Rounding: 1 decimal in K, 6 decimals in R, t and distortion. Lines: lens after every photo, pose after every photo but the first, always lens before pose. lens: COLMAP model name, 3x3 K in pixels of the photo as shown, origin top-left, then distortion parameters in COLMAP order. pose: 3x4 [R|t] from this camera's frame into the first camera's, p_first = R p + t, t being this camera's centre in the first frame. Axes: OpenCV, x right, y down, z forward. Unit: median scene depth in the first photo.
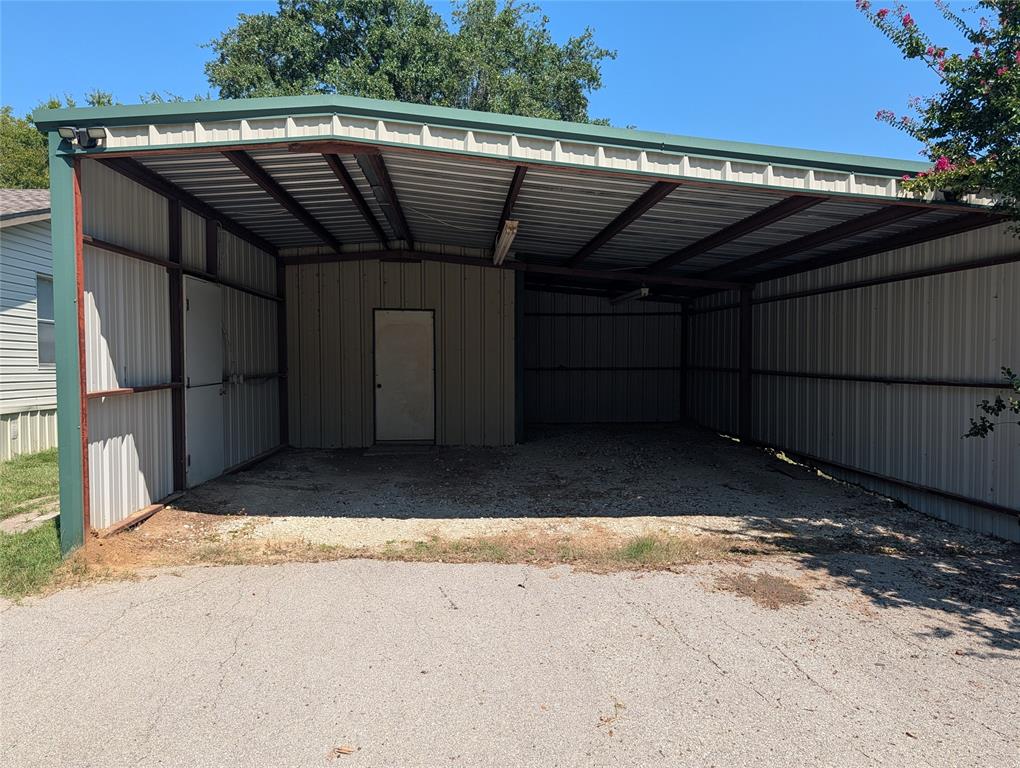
lens RADIAL K [[738.3, 0, 512.1], [0, 738.3, 381.4], [0, 0, 1]] dist [0.026054, -0.034168]
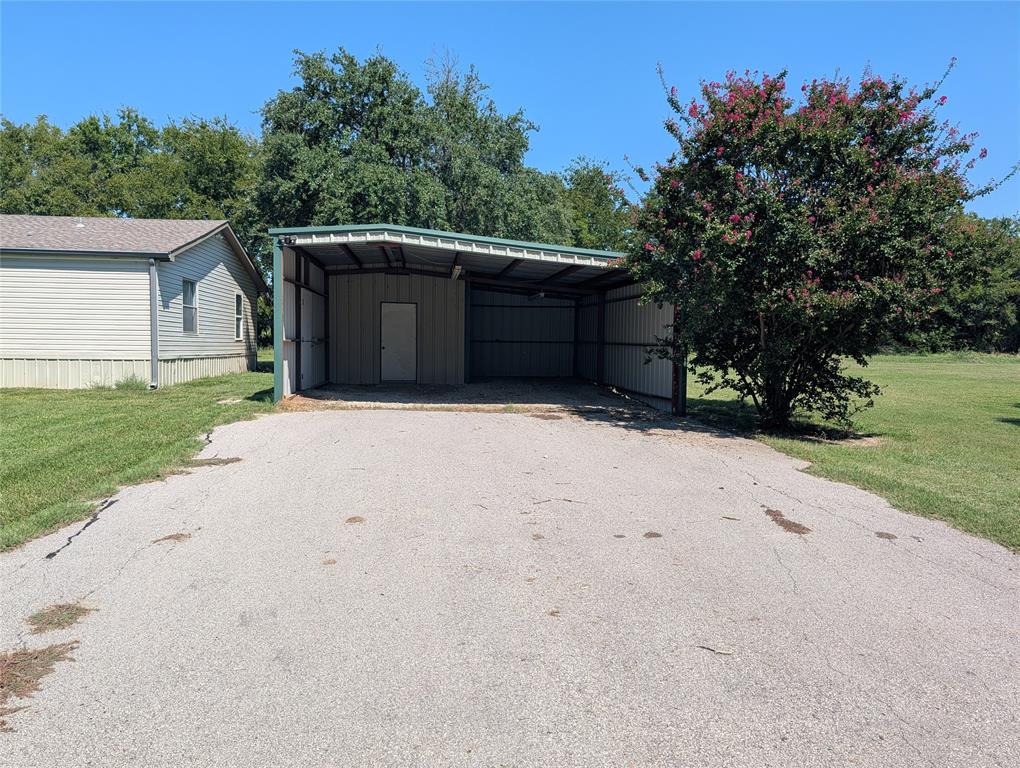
lens RADIAL K [[738.3, 0, 507.7], [0, 738.3, 385.4], [0, 0, 1]] dist [0.026054, -0.034168]
pose [[0.999155, 0.013975, 0.038640, 0.041794], [-0.015105, 0.999462, 0.029114, 0.040820], [-0.038212, -0.029673, 0.998829, -0.741699]]
